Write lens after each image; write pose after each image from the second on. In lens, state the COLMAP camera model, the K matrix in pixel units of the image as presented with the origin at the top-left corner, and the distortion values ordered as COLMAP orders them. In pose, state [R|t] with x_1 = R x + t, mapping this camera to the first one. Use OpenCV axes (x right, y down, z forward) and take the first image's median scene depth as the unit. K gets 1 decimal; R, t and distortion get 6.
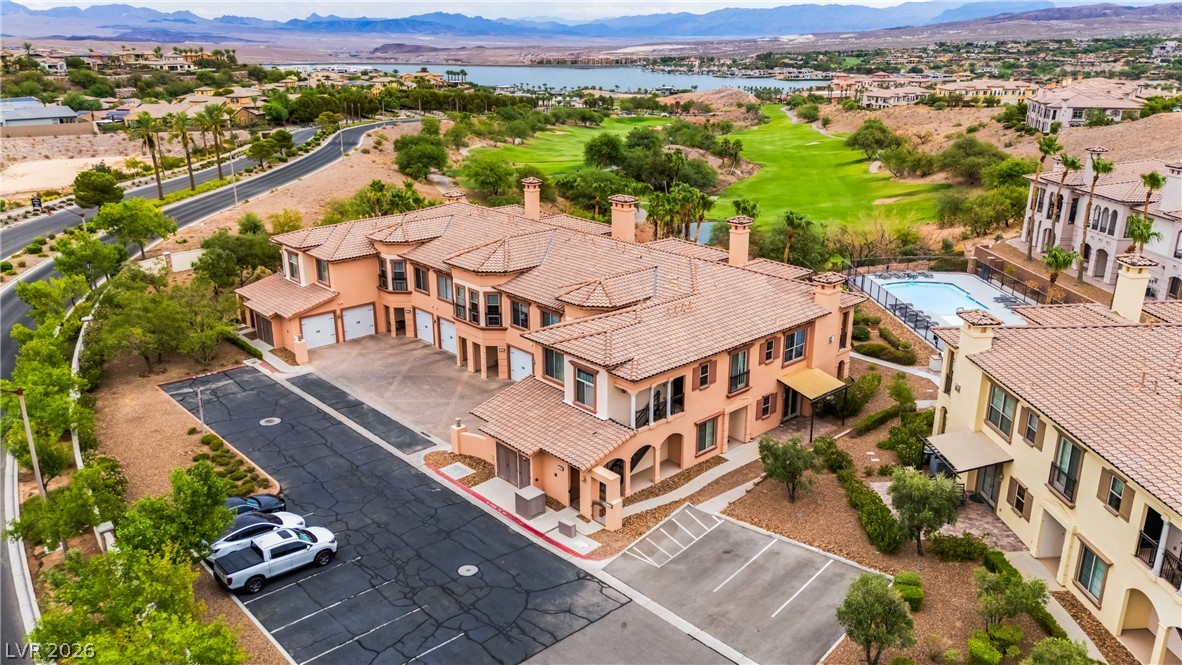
lens RADIAL K [[887.2, 0, 591.0], [0, 887.2, 332.5], [0, 0, 1]] dist [0.050699, -0.030728]
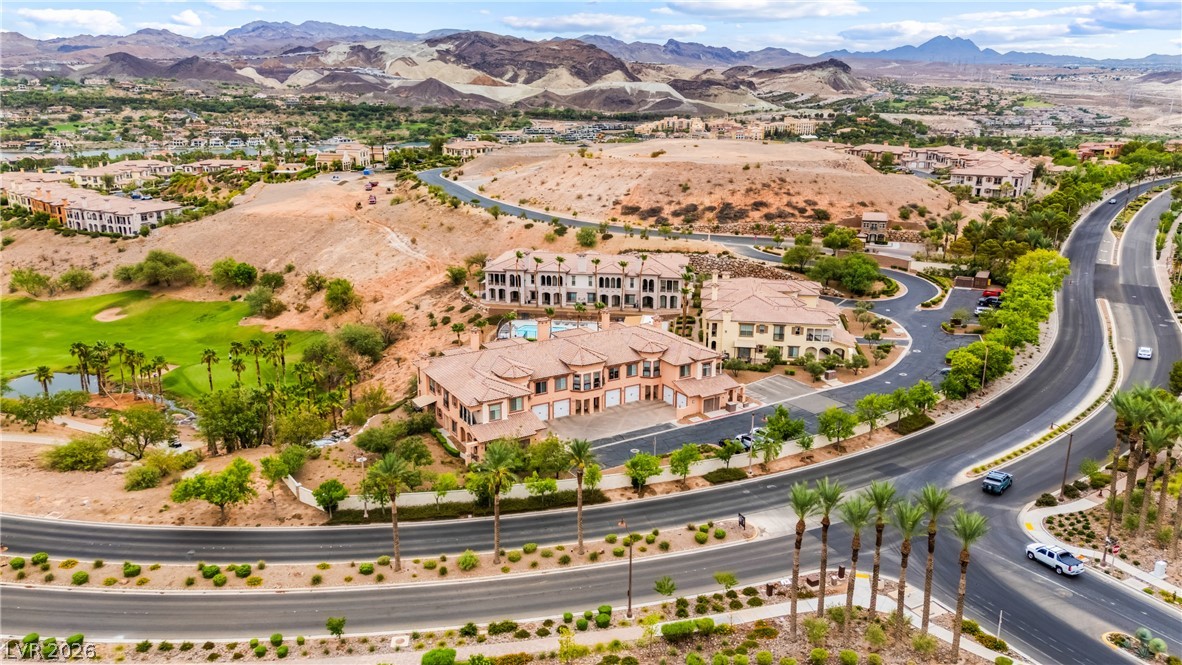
lens RADIAL K [[866.8, 0, 591.0], [0, 866.8, 332.5], [0, 0, 1]] dist [0.078245, -0.072374]
pose [[0.207093, -0.272859, 0.939500, -1.704742], [0.309636, 0.929232, 0.201625, -0.462710], [-0.928029, 0.249148, 0.276924, 0.348798]]
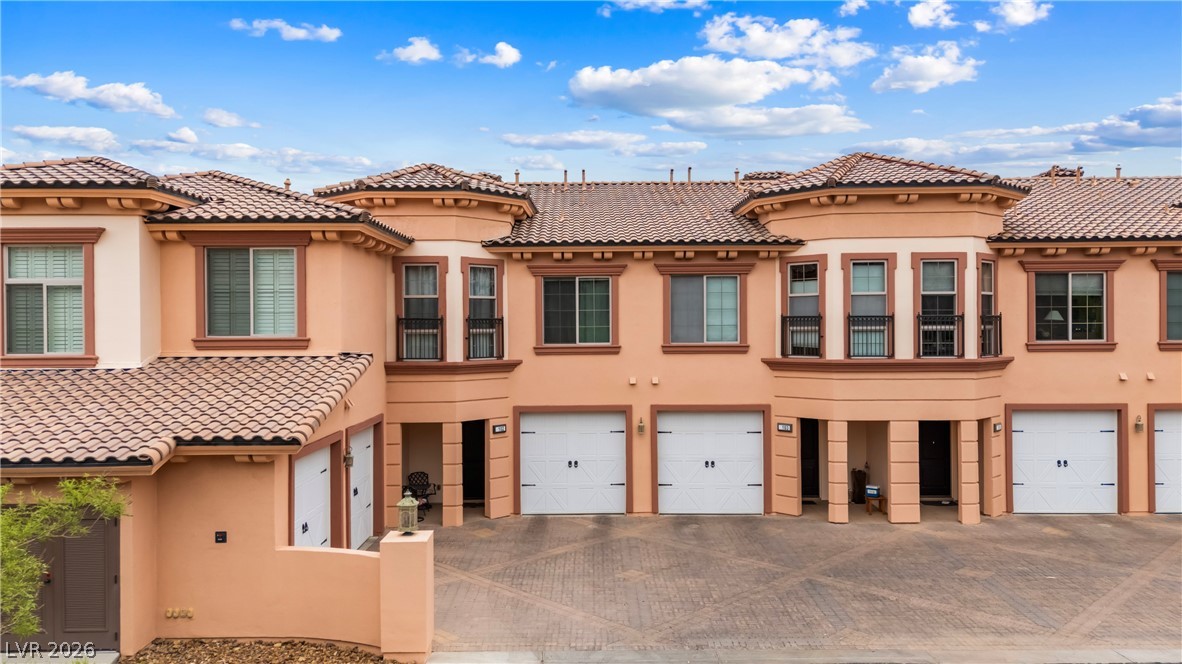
lens RADIAL K [[882.6, 0, 591.0], [0, 882.6, 332.0], [0, 0, 1]] dist [0.075689, -0.070828]
pose [[0.671694, -0.007464, 0.740791, -0.398104], [0.243582, 0.946578, -0.211325, 0.016706], [-0.699639, 0.322390, 0.637629, 0.736252]]
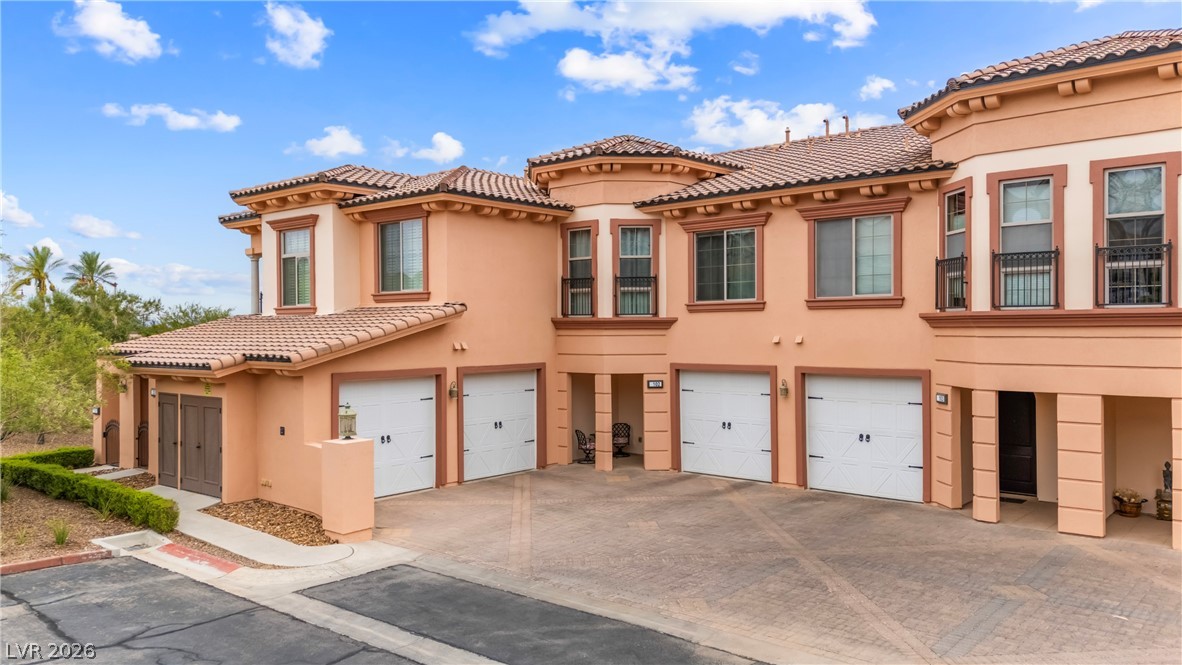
lens RADIAL K [[877.4, 0, 591.0], [0, 877.4, 332.5], [0, 0, 1]] dist [0.075103, -0.063251]
pose [[0.993050, -0.005782, 0.117555, -0.255800], [0.042774, 0.948229, -0.314694, 0.054888], [-0.109649, 0.317535, 0.941886, 0.668817]]
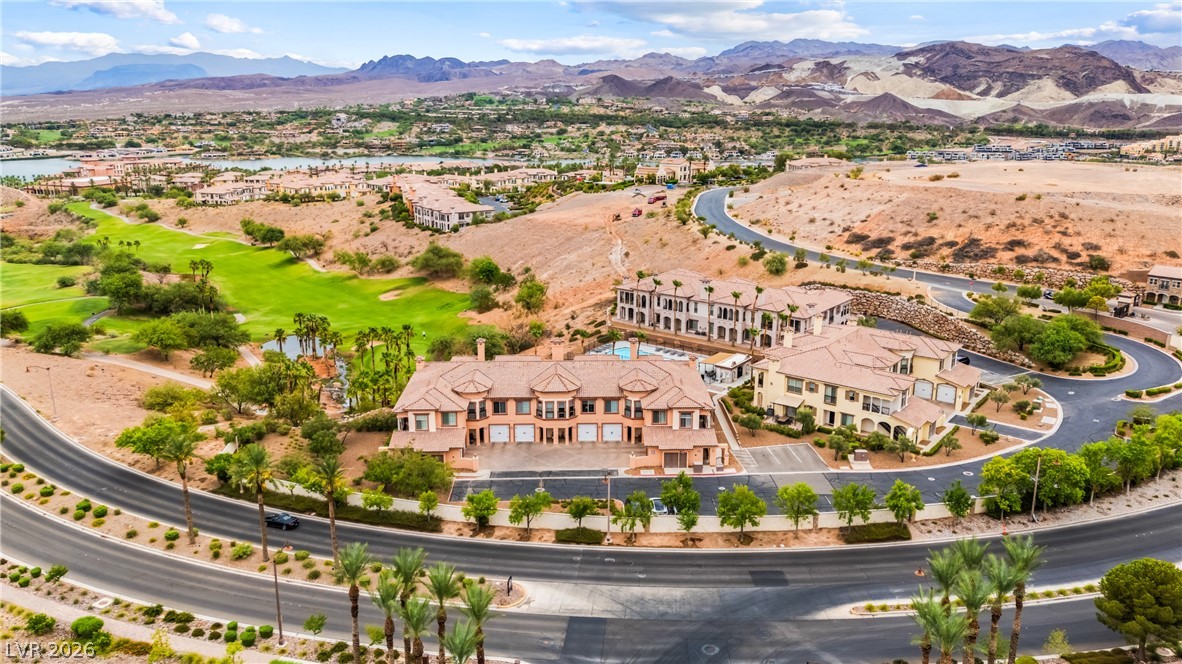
lens RADIAL K [[873.4, 0, 591.0], [0, 873.4, 332.0], [0, 0, 1]] dist [0.060428, -0.056170]
pose [[0.663025, -0.197281, 0.722135, -1.224116], [0.240796, 0.969587, 0.043797, -0.223708], [-0.708813, 0.144849, 0.690365, -0.349087]]
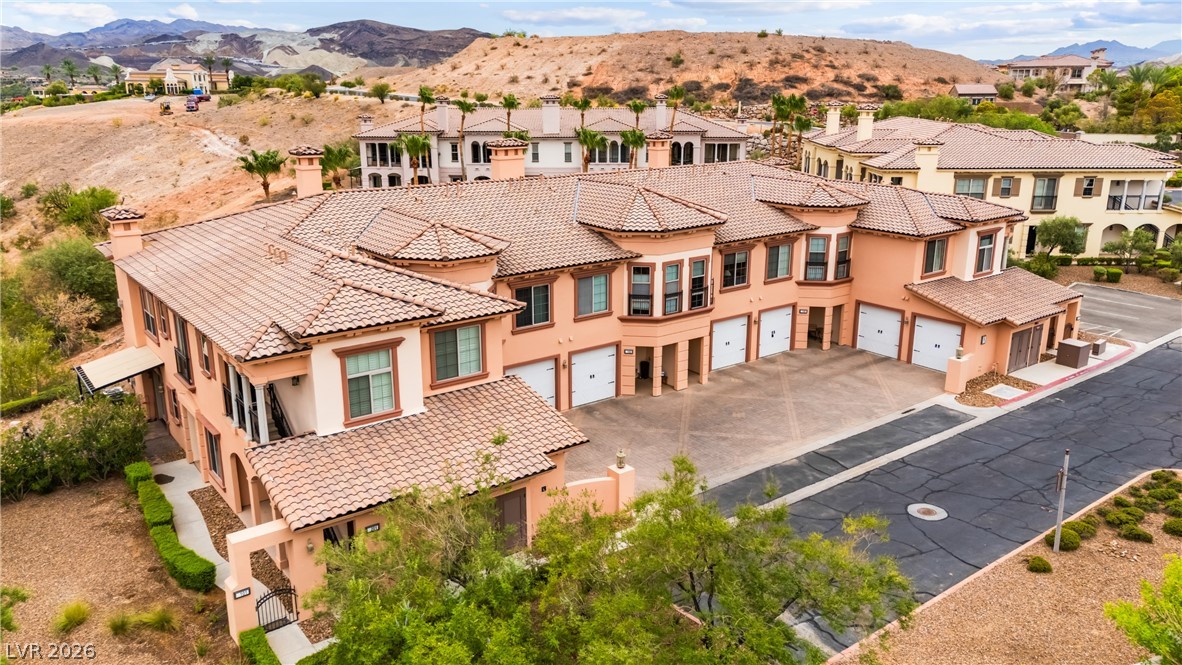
lens RADIAL K [[877.4, 0, 591.0], [0, 877.4, 332.5], [0, 0, 1]] dist [0.075103, -0.063251]
pose [[0.093782, -0.273181, 0.957380, -0.662571], [0.320435, 0.918733, 0.230764, -0.146956], [-0.942617, 0.285136, 0.173697, 0.814454]]
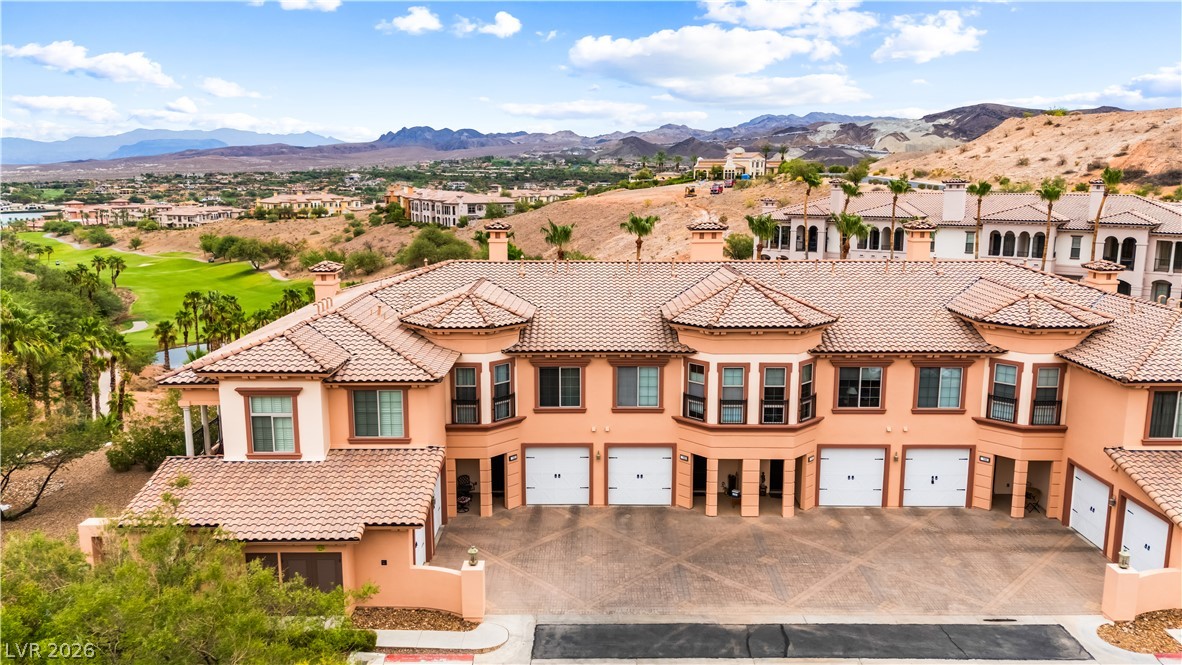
lens RADIAL K [[882.6, 0, 591.0], [0, 882.6, 332.5], [0, 0, 1]] dist [0.075689, -0.070828]
pose [[0.676271, -0.135854, 0.724018, -0.519000], [0.236062, 0.970983, -0.038301, -0.061932], [-0.697806, 0.196815, 0.688717, 0.571563]]
